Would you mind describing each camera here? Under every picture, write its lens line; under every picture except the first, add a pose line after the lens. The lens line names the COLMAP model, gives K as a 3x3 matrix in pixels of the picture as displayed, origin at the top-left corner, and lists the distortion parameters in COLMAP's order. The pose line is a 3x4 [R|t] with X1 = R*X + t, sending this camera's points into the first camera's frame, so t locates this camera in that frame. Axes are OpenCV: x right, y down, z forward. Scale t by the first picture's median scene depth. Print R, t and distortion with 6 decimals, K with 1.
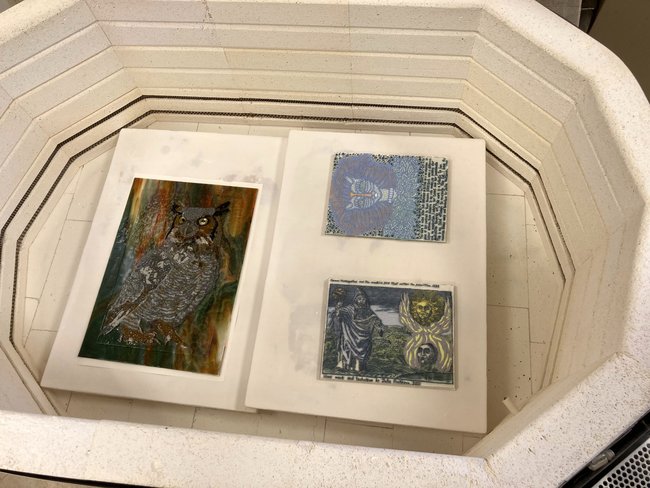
lens RADIAL K [[530.2, 0, 325.0], [0, 530.2, 244.0], [0, 0, 1]] dist [0.005374, -0.000469]
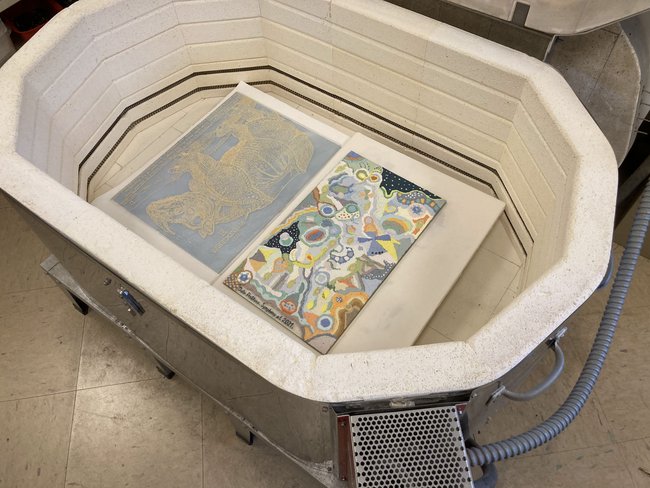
lens RADIAL K [[530.3, 0, 317.8], [0, 530.3, 241.1], [0, 0, 1]] dist [0.000085, 0.003561]
pose [[0.864618, 0.436623, -0.248588, 0.277034], [-0.469408, 0.878401, -0.089820, 0.159104], [0.179142, 0.194349, 0.964436, -0.124683]]
